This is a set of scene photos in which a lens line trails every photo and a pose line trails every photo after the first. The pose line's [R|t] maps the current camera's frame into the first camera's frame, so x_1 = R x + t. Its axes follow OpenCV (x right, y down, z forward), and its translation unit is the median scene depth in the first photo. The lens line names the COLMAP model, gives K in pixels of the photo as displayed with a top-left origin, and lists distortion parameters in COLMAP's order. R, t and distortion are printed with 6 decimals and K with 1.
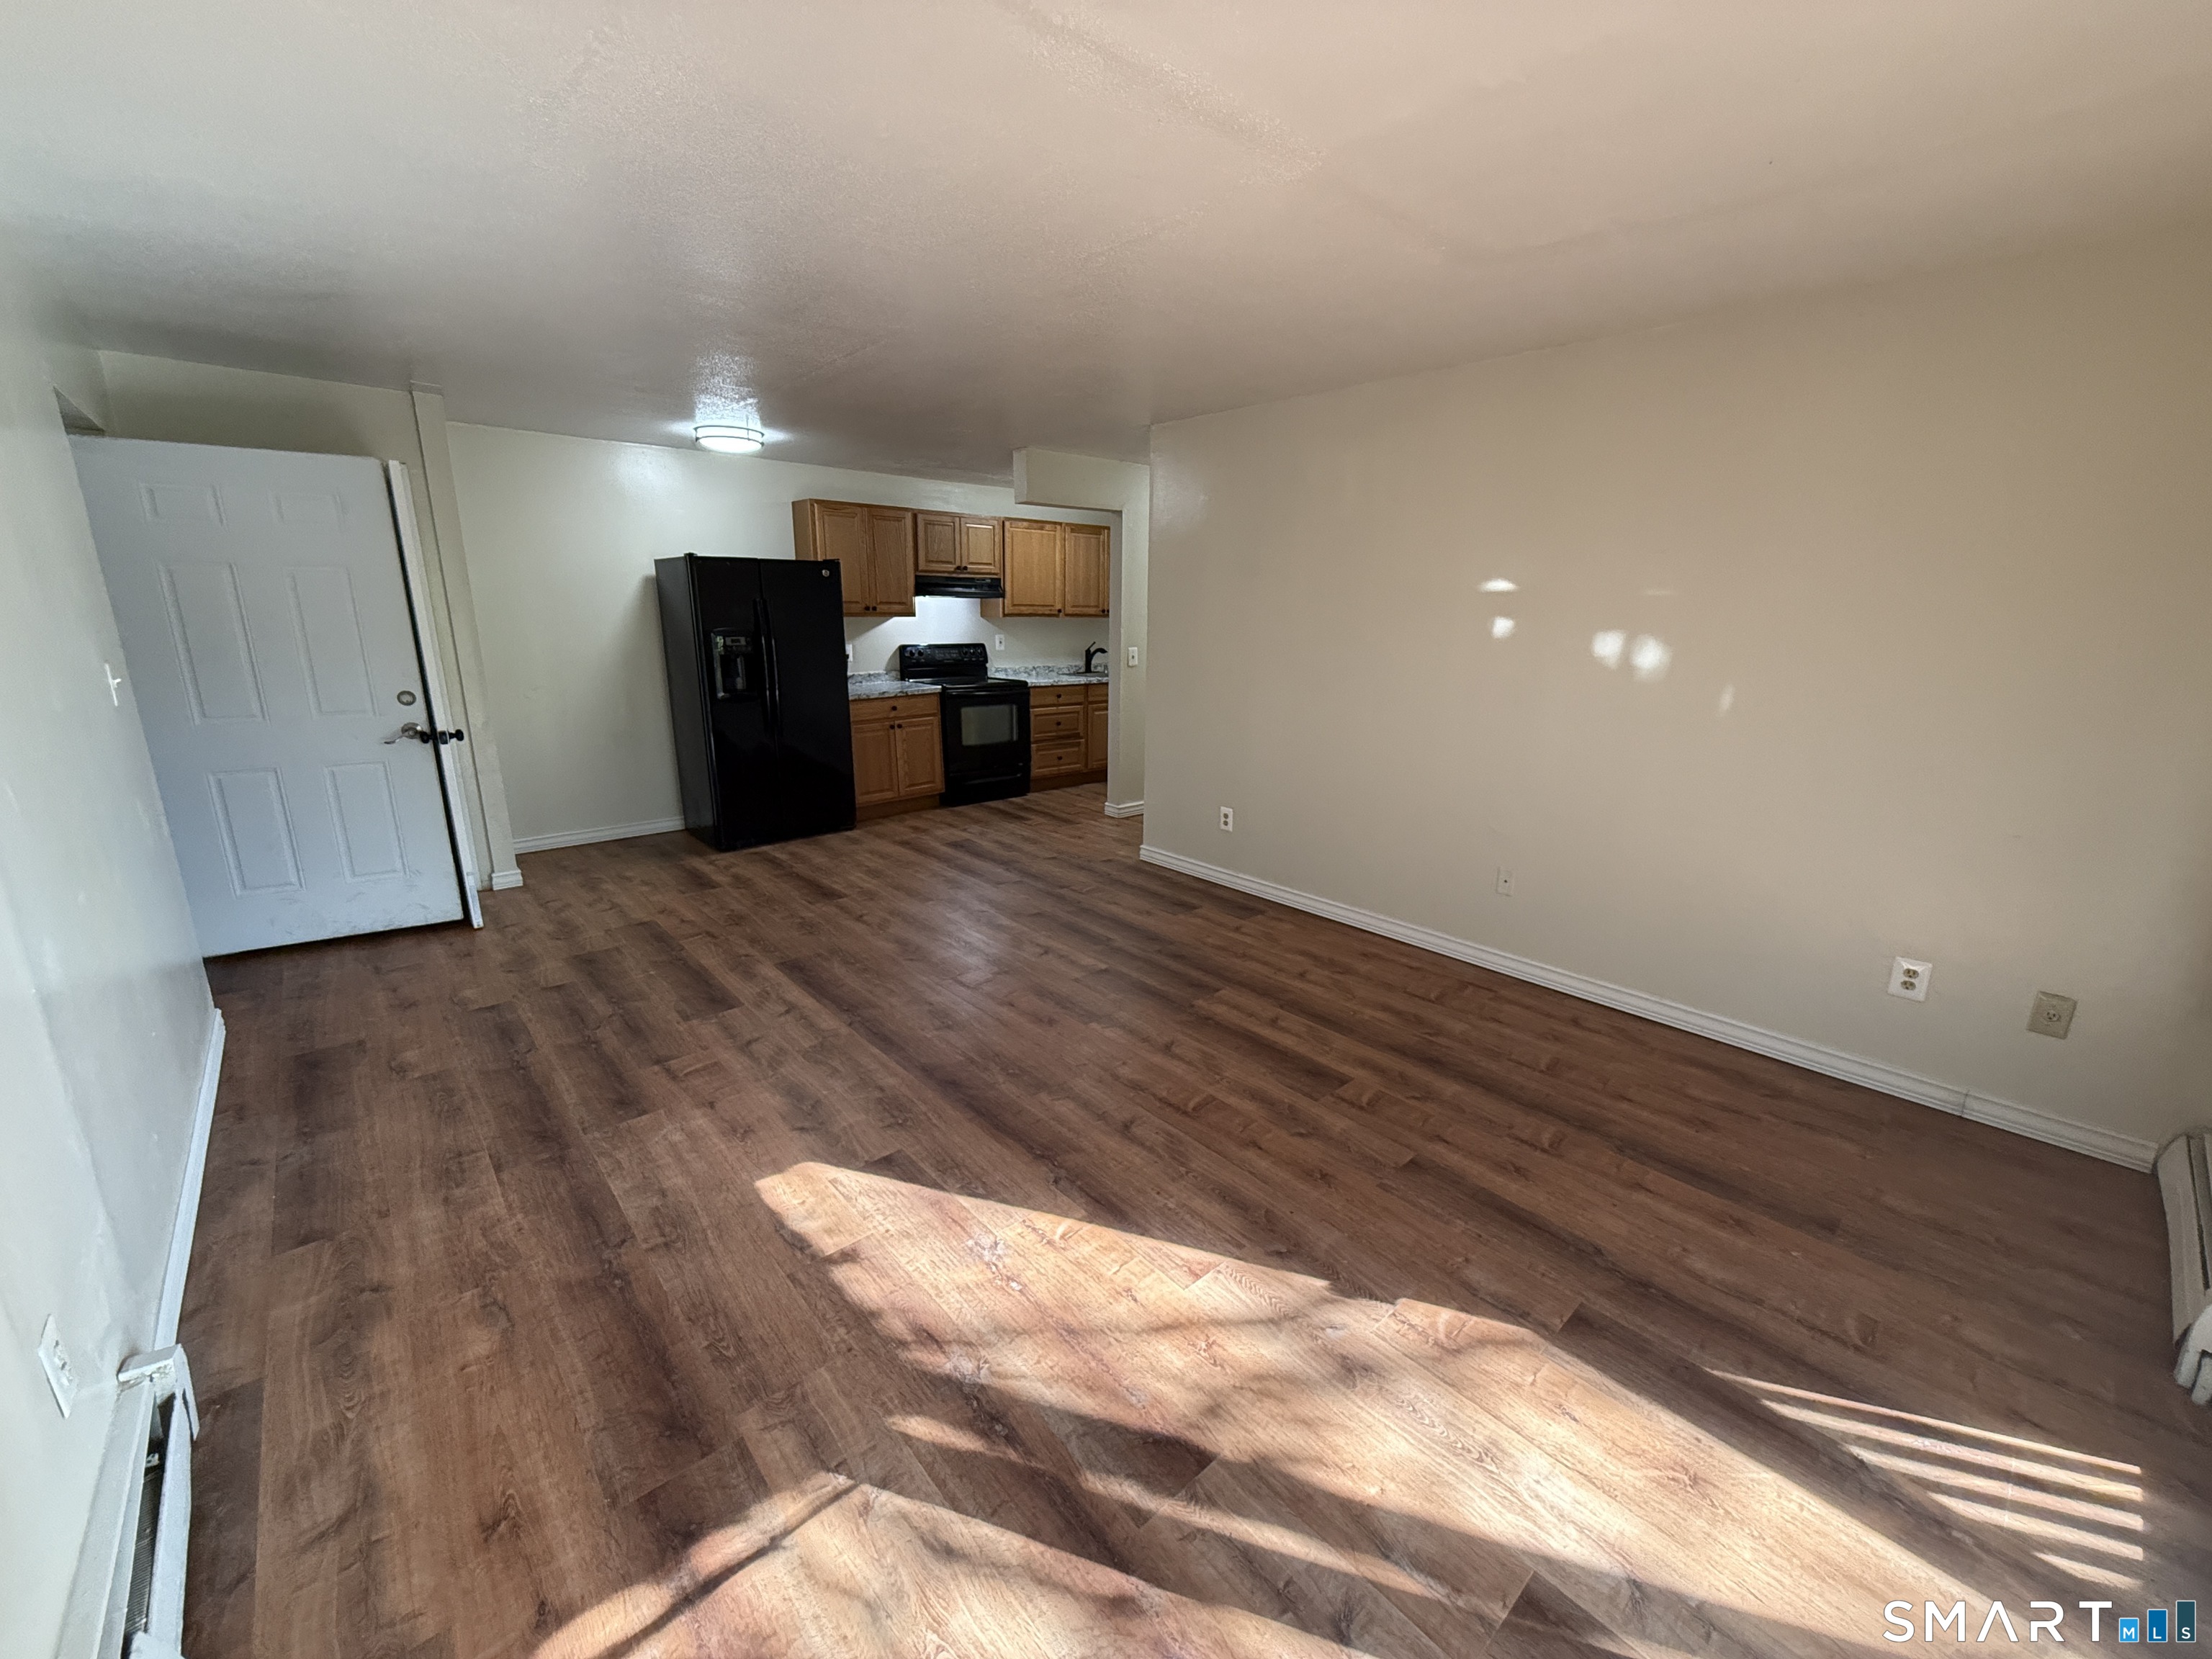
lens RADIAL K [[881.9, 0, 1104.1], [0, 881.9, 828.7], [0, 0, 1]] dist [0.003010, -0.000386]
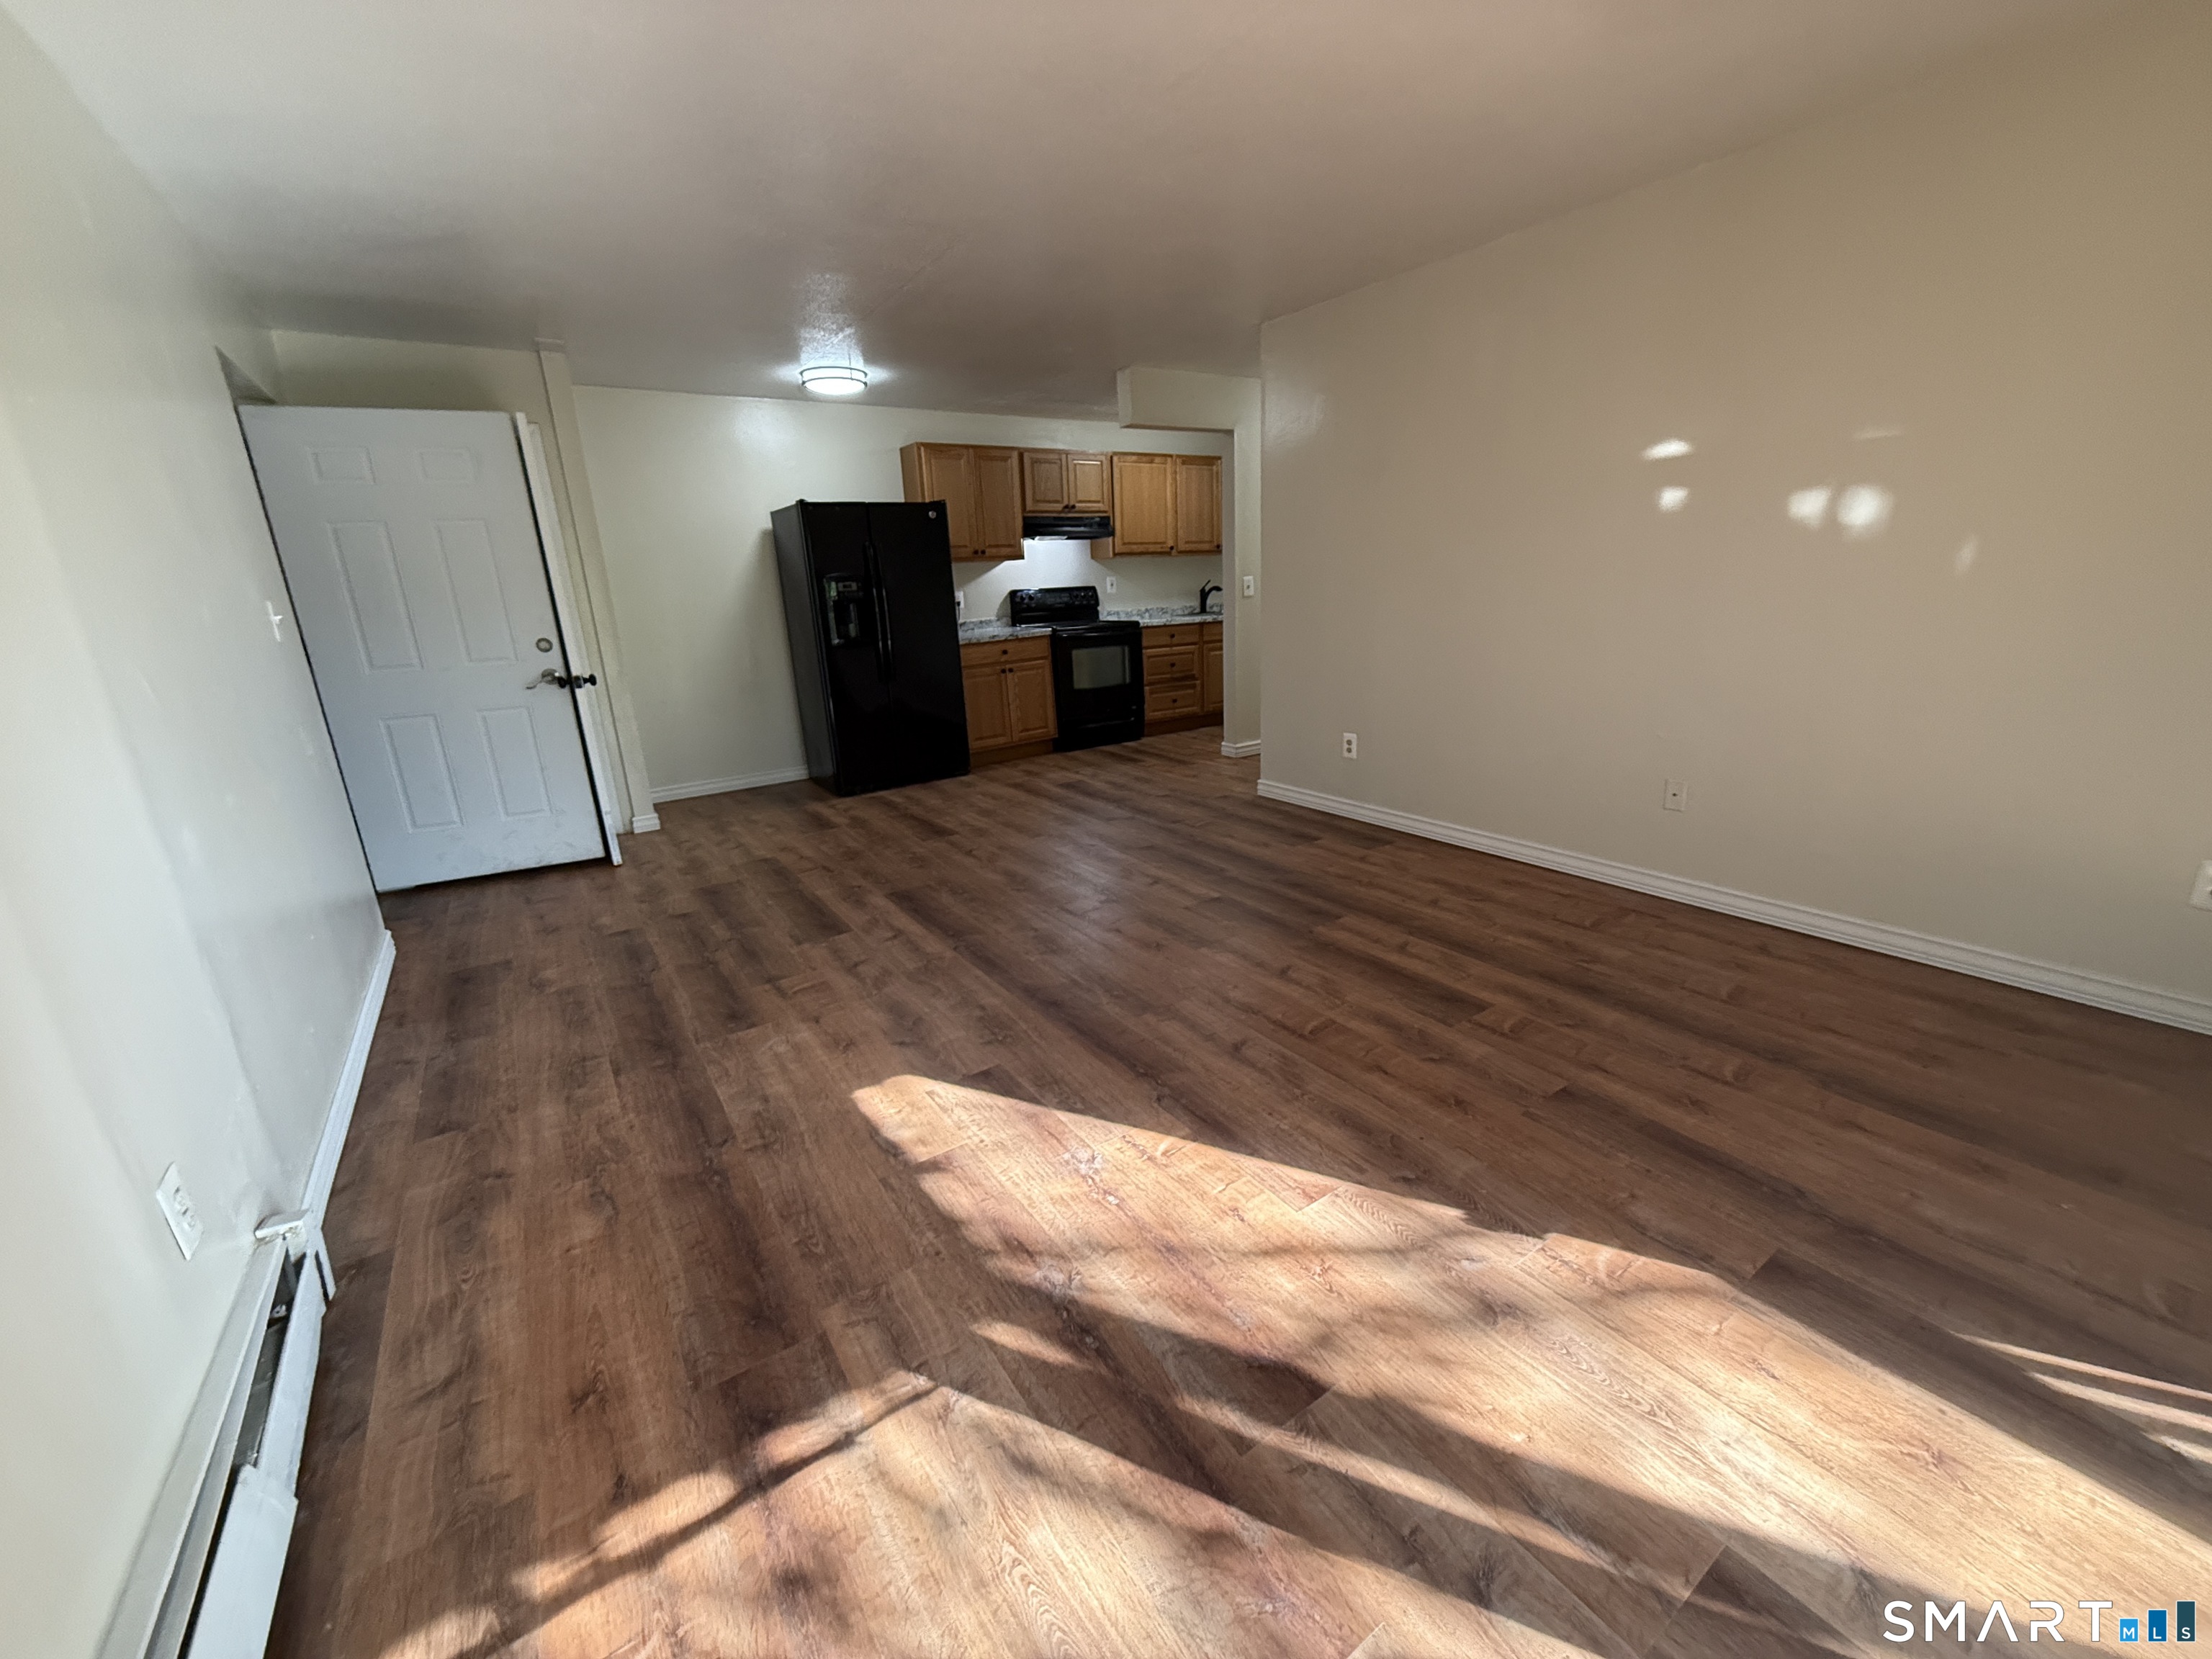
lens RADIAL K [[881.9, 0, 1104.1], [0, 881.9, 828.7], [0, 0, 1]] dist [0.003010, -0.000386]
pose [[0.989957, -0.015834, -0.140481, 0.024947], [0.021274, 0.999077, 0.037310, 0.081223], [0.139761, -0.039924, 0.989380, 0.081997]]
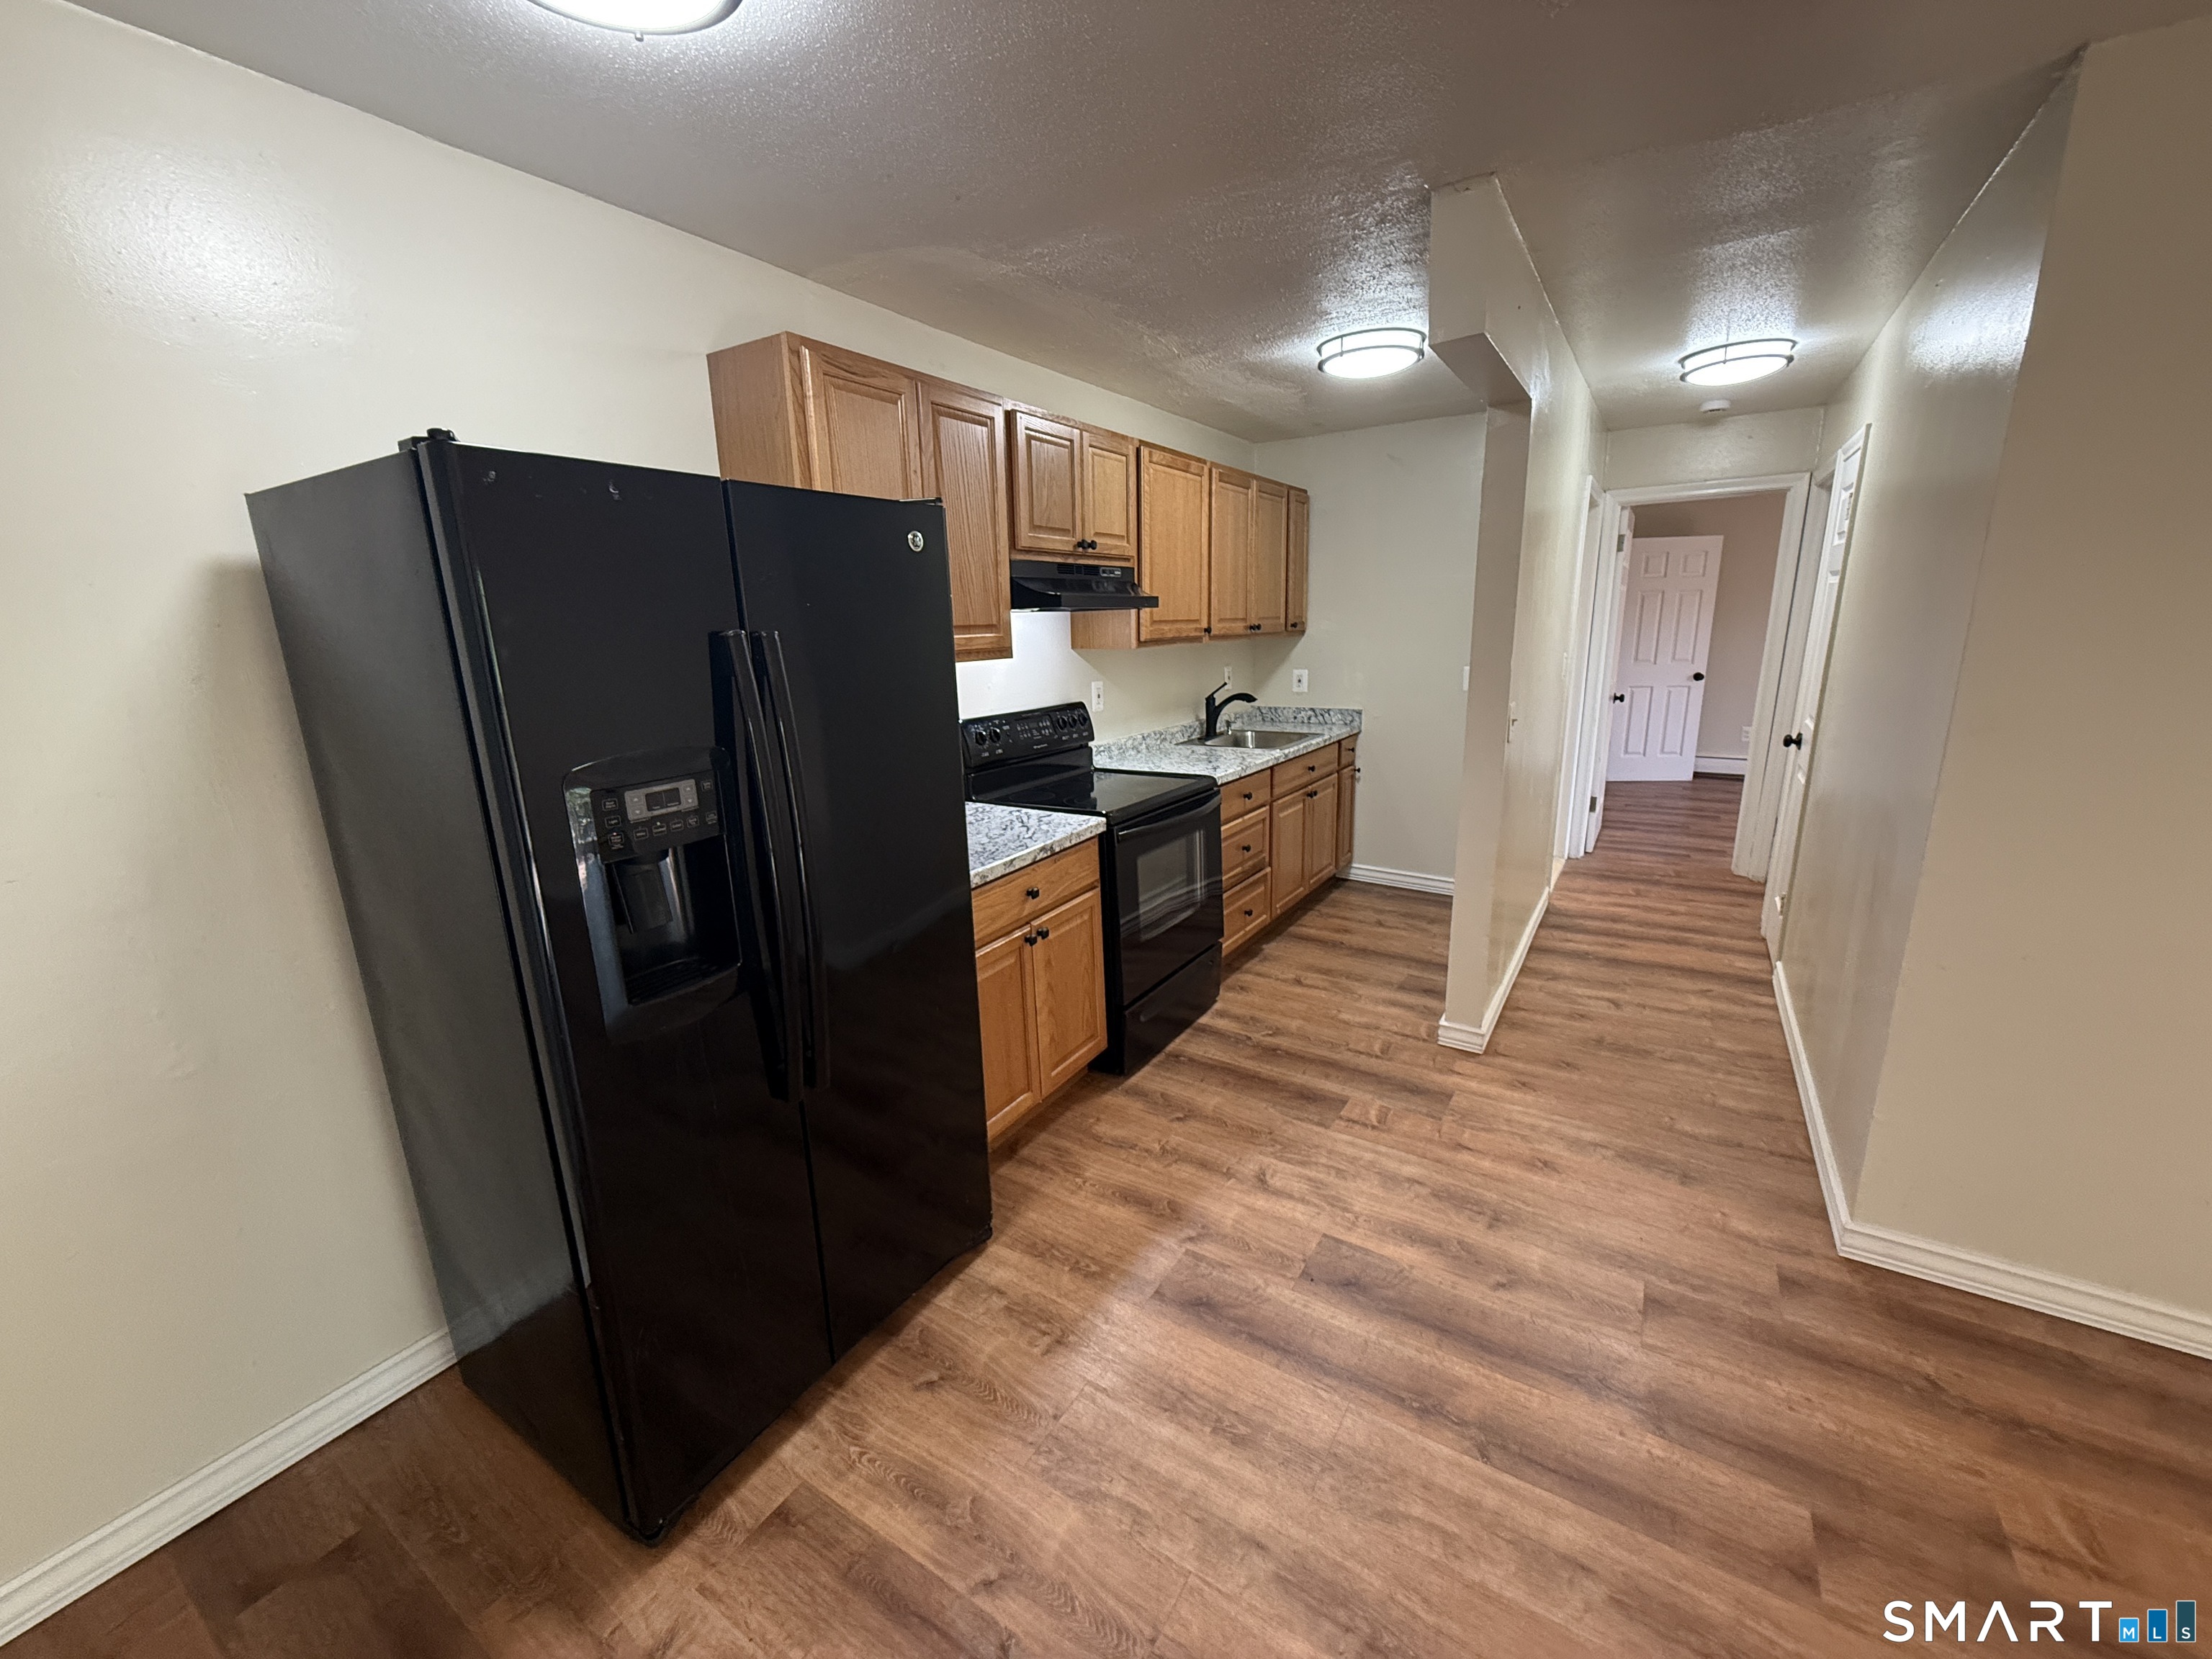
lens RADIAL K [[881.9, 0, 1104.1], [0, 881.9, 828.7], [0, 0, 1]] dist [0.003010, -0.000386]
pose [[0.961958, -0.100453, 0.254058, -0.914923], [0.103749, 0.994603, 0.000425, -0.486584], [-0.252729, 0.025950, 0.967189, 1.832181]]
